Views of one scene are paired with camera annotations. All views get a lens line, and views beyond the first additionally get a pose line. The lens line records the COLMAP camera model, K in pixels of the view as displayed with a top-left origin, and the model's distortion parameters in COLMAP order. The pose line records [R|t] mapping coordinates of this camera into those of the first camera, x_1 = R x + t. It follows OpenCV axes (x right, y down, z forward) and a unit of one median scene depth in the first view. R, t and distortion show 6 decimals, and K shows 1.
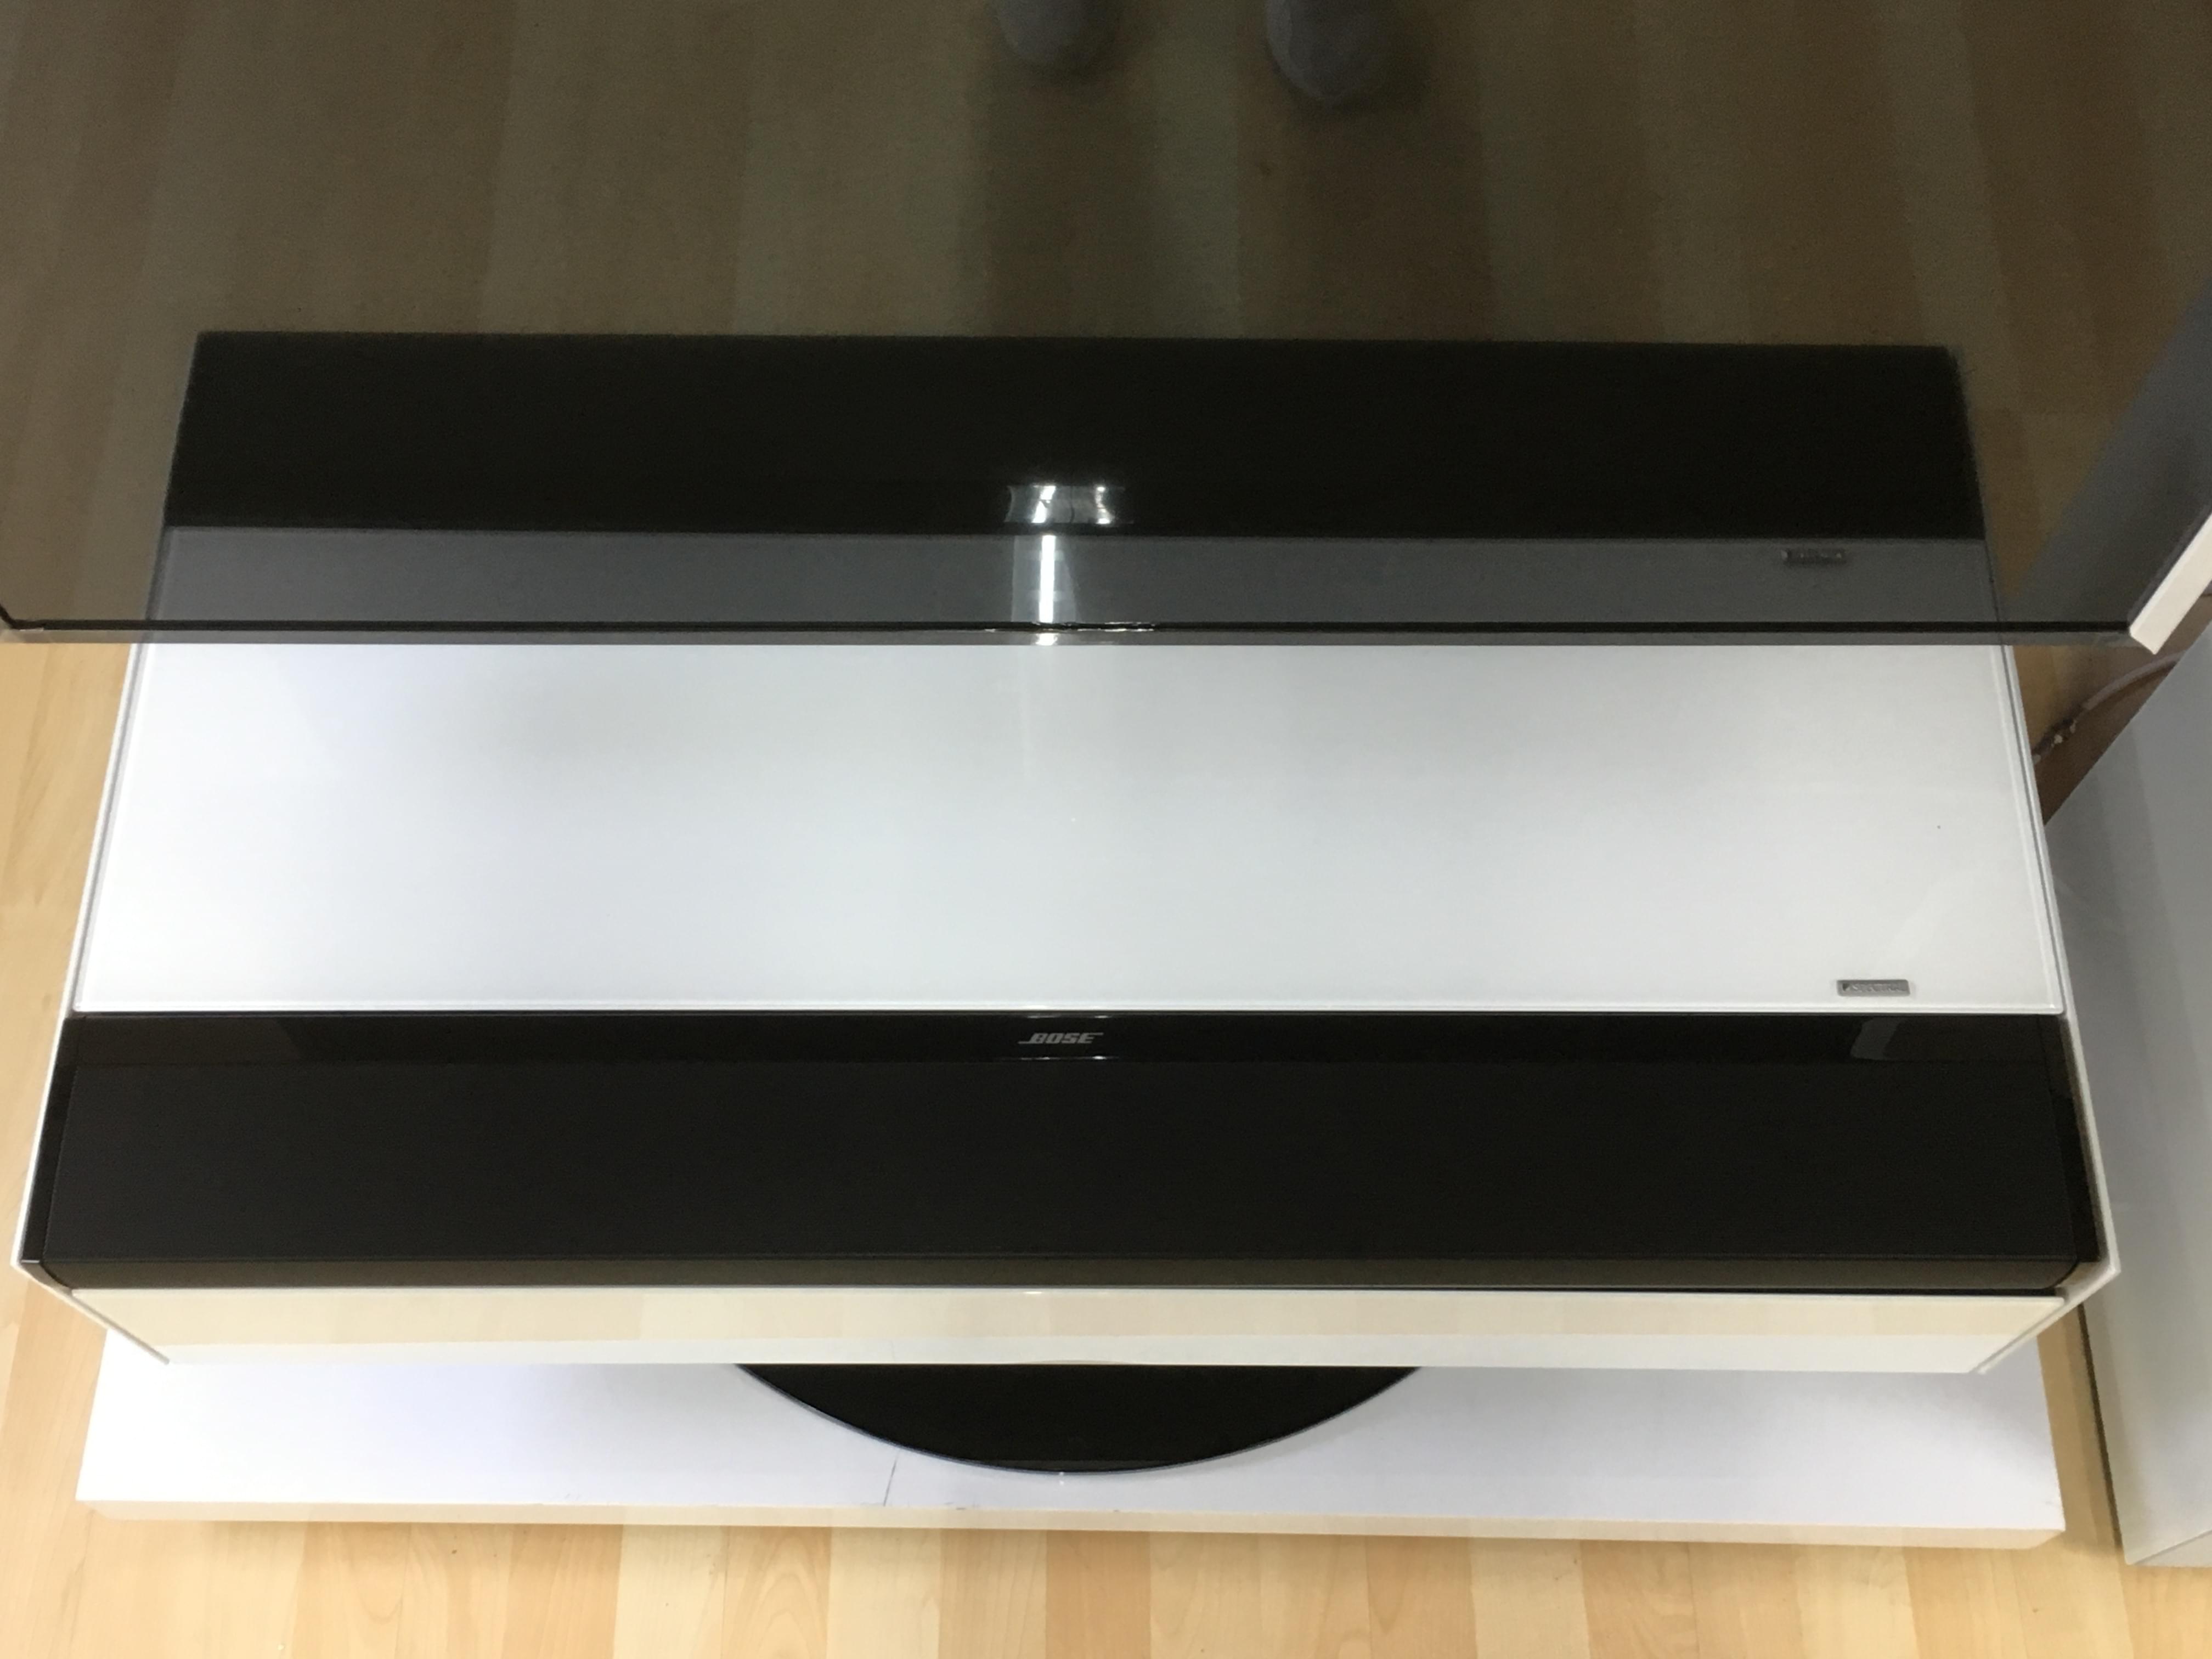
lens RADIAL K [[2562.0, 0, 1113.0], [0, 2562.0, 843.8], [0, 0, 1]] dist [0.063184, 0.000000]
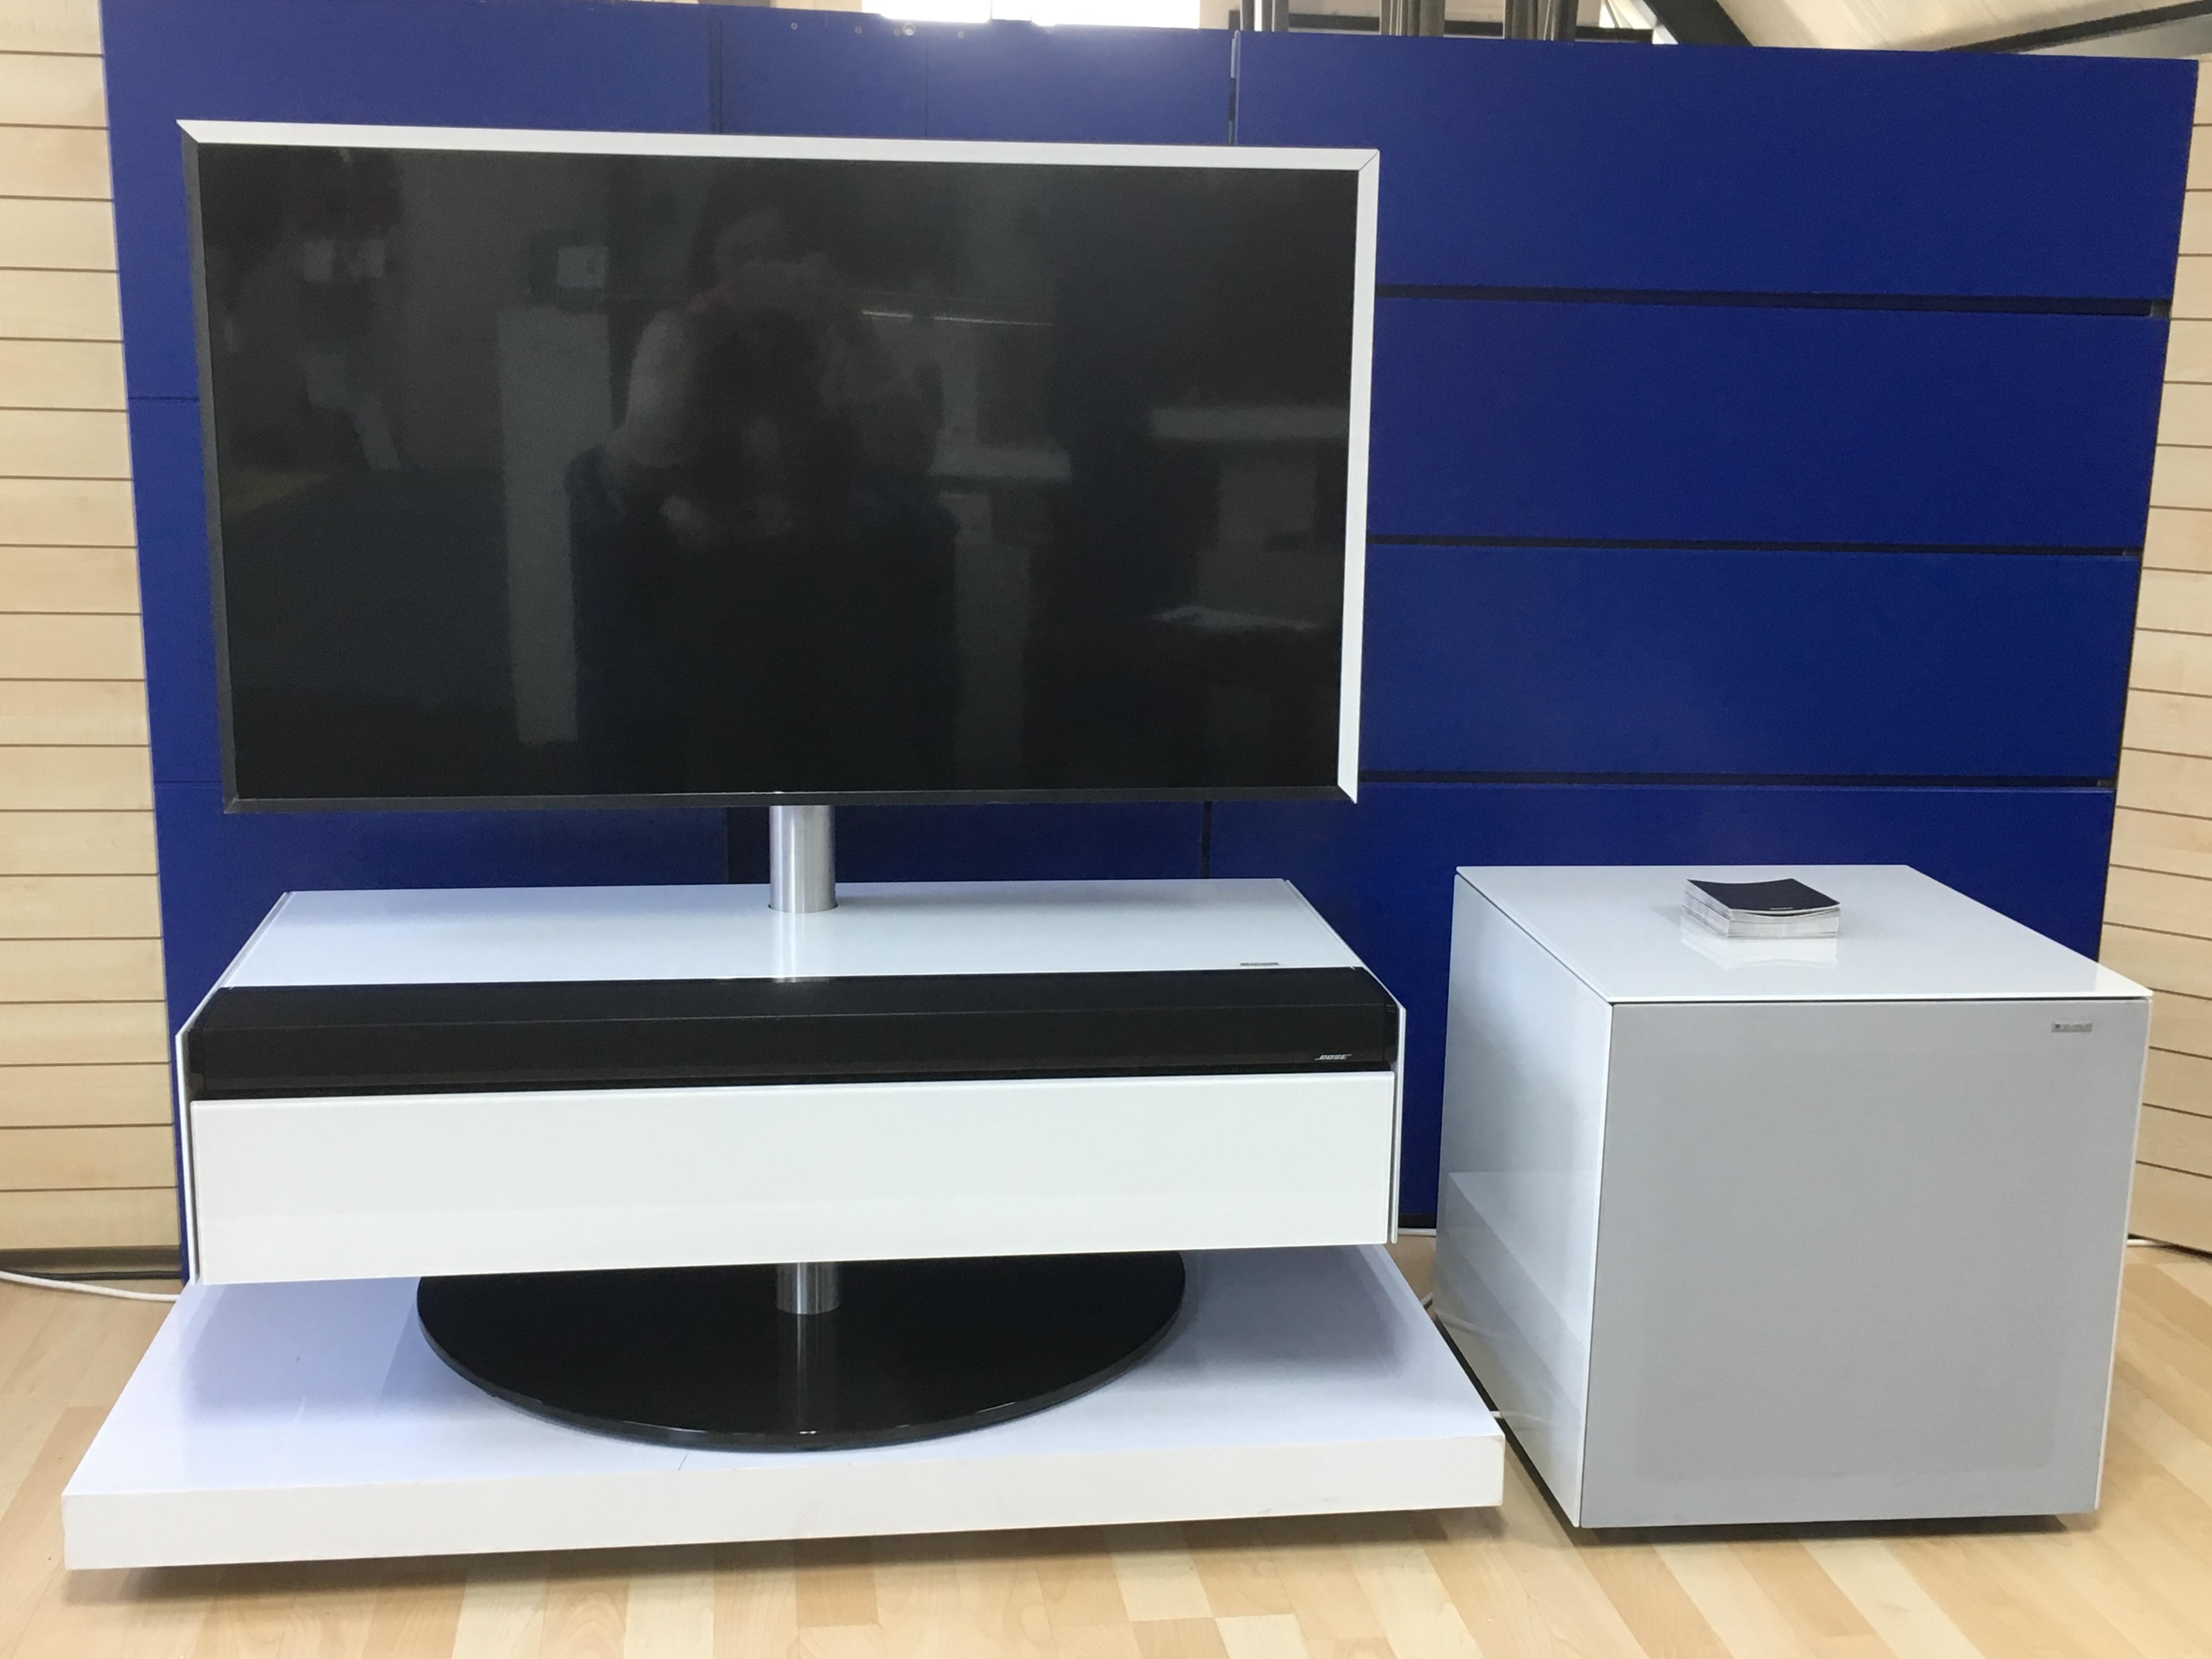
lens RADIAL K [[2562.0, 0, 1114.6], [0, 2562.0, 825.3], [0, 0, 1]] dist [0.063184, 0.000000]
pose [[0.988829, -0.007091, 0.148883, -0.058506], [0.124152, 0.591911, -0.796384, 1.123284], [-0.082478, 0.805973, 0.586179, -0.098953]]
